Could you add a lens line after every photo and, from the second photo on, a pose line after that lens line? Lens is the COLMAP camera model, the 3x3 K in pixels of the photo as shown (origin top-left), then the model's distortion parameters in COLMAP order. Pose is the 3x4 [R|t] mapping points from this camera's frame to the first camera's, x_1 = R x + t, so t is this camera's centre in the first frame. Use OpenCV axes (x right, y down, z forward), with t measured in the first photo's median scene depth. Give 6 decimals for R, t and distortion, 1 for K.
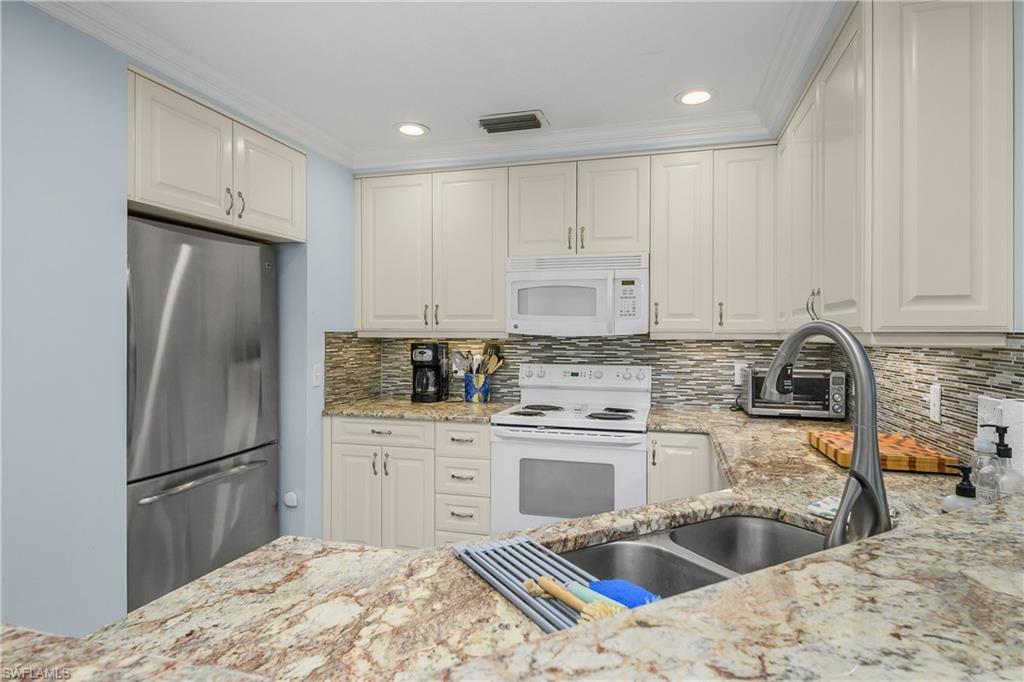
lens RADIAL K [[551.2, 0, 512.1], [0, 551.2, 335.9], [0, 0, 1]] dist [0.024893, -0.020391]
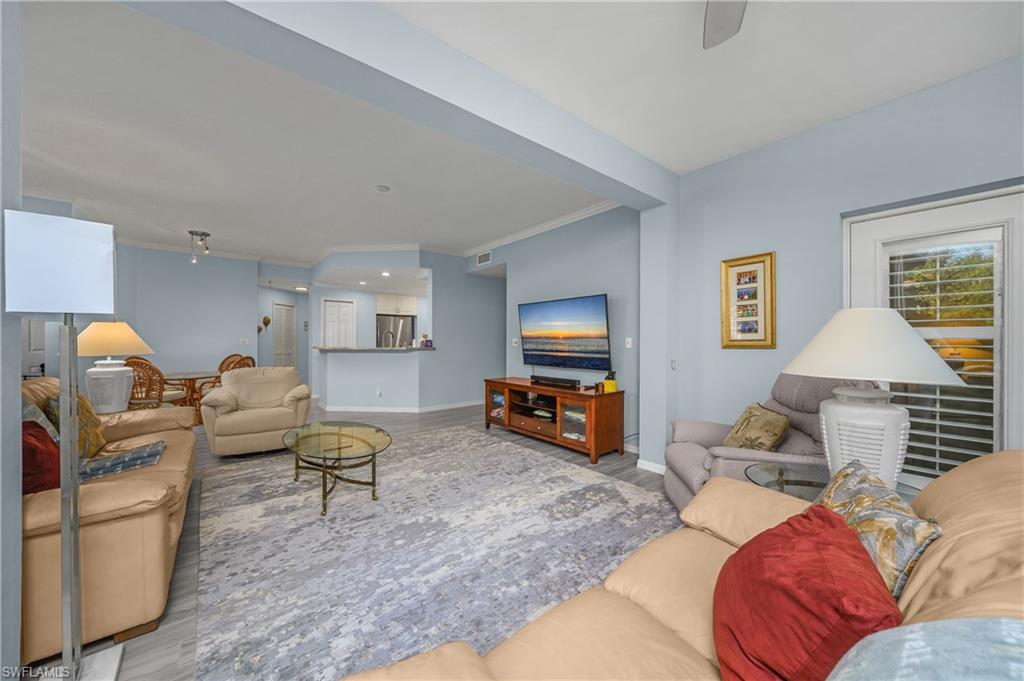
lens RADIAL K [[364.8, 0, 511.4], [0, 364.8, 343.7], [0, 0, 1]] dist [-0.000680, -0.004895]
pose [[0.817138, 0.000382, -0.576442, 1.904648], [-0.001205, 0.999999, -0.001047, 0.067836], [0.576441, 0.001550, 0.817137, -0.979387]]
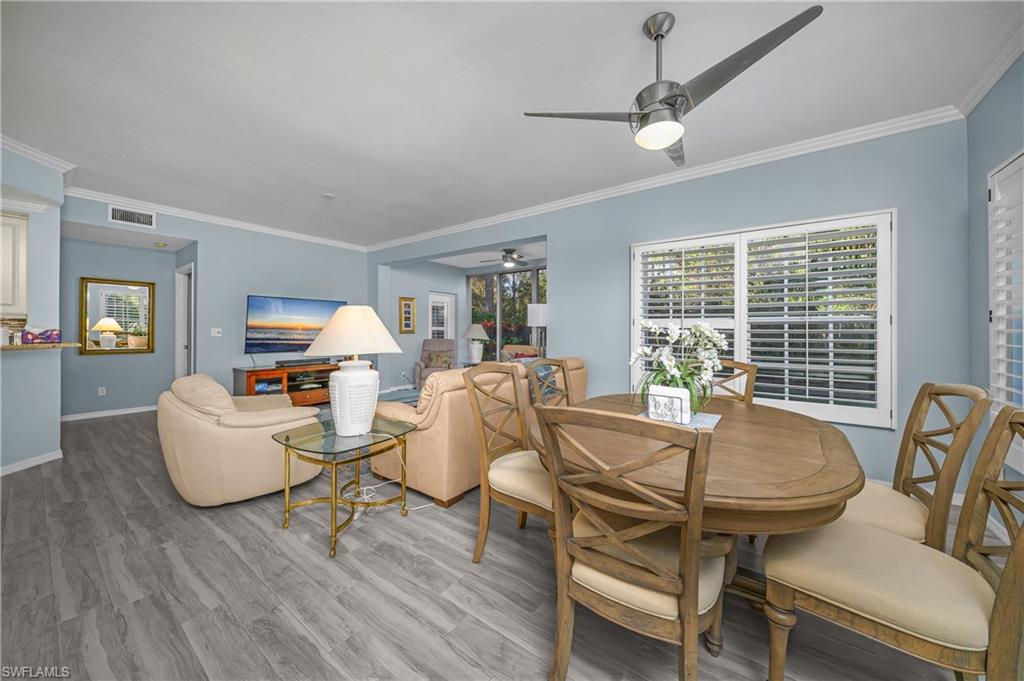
lens RADIAL K [[363.3, 0, 510.0], [0, 363.3, 333.6], [0, 0, 1]] dist [-0.000569, -0.000123]
pose [[0.358530, -0.014345, 0.933408, -0.111151], [0.002369, 0.999893, 0.014457, 0.044867], [-0.933515, -0.002972, 0.358526, -1.340875]]
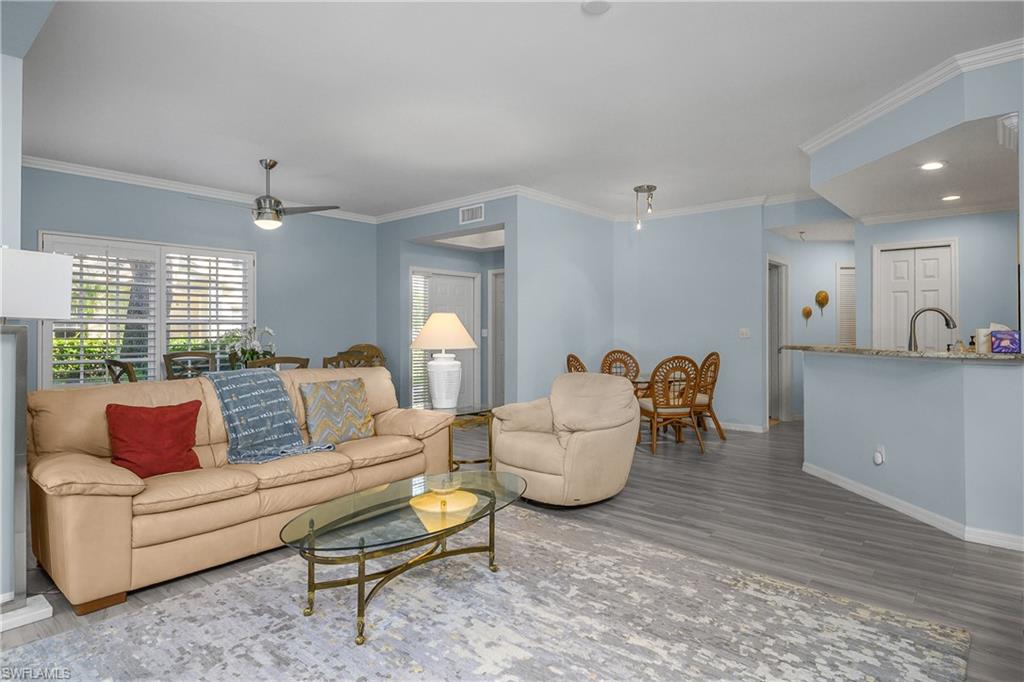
lens RADIAL K [[559.4, 0, 514.6], [0, 559.4, 333.1], [0, 0, 1]] dist [0.005606, -0.000307]
pose [[-0.429441, -0.000408, -0.903095, 1.693381], [-0.007041, 0.999971, 0.002896, 0.054679], [0.903067, 0.007603, -0.429431, -0.049149]]
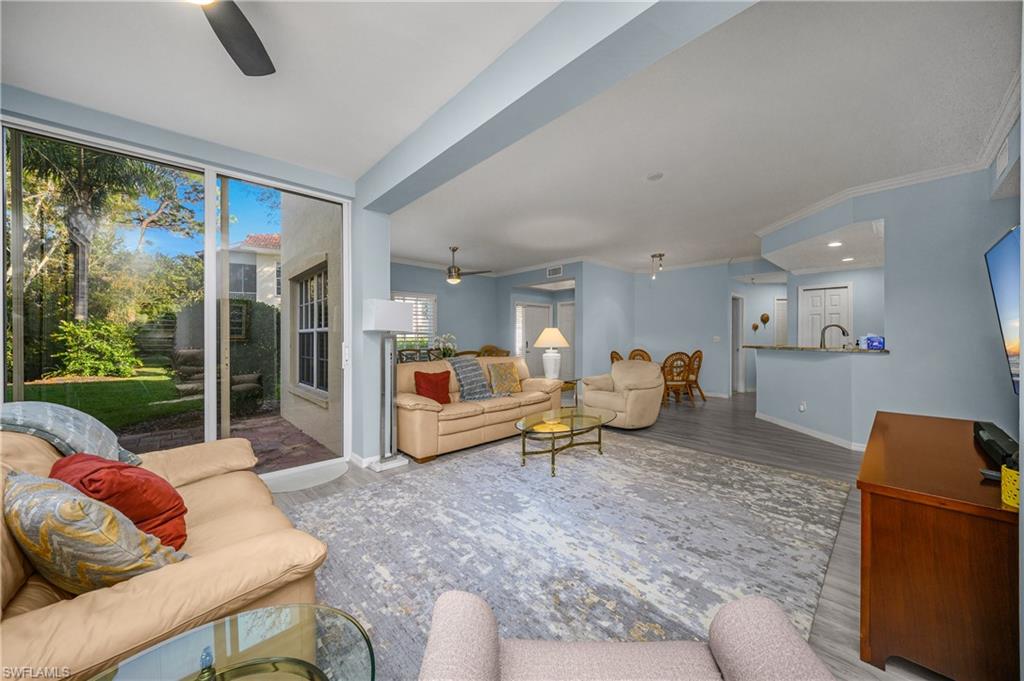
lens RADIAL K [[358.0, 0, 512.0], [0, 358.0, 340.5], [0, 0, 1]] dist [-0.000807, -0.000145]
pose [[-0.519392, 0.001021, -0.854536, 2.030620], [-0.007633, 0.999954, 0.005834, 0.060126], [0.854502, 0.009553, -0.519360, -0.100030]]
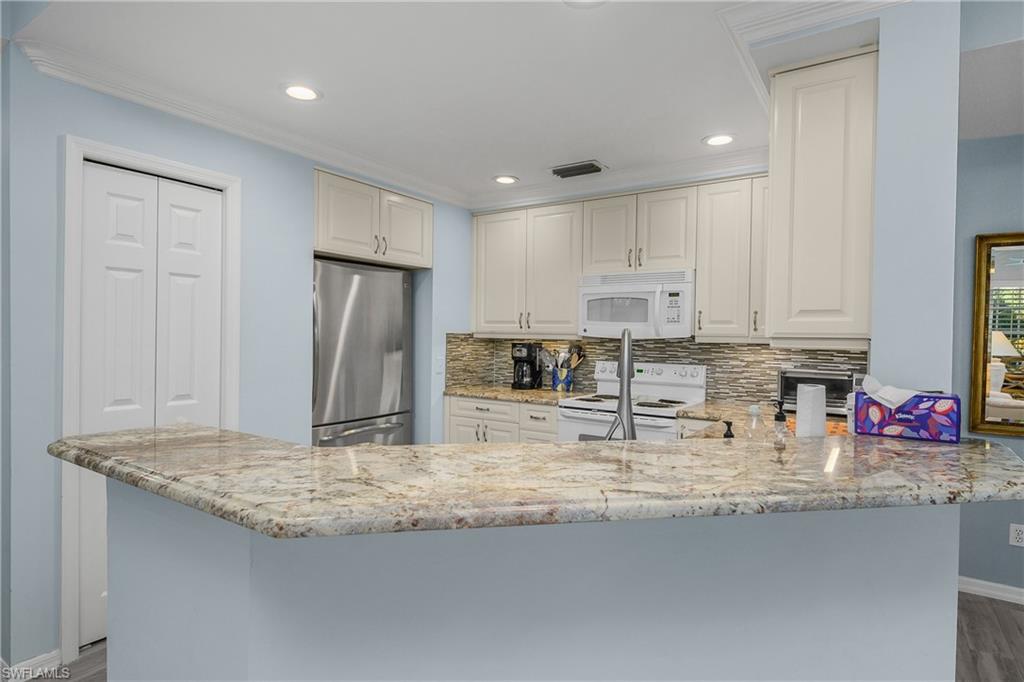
lens RADIAL K [[543.8, 0, 512.0], [0, 543.8, 341.0], [0, 0, 1]] dist [0.023546, -0.000348]
pose [[0.951119, 0.014453, -0.308485, 0.219601], [-0.012991, 0.999893, 0.006792, 0.000759], [0.308550, -0.002453, 0.951205, -0.210672]]
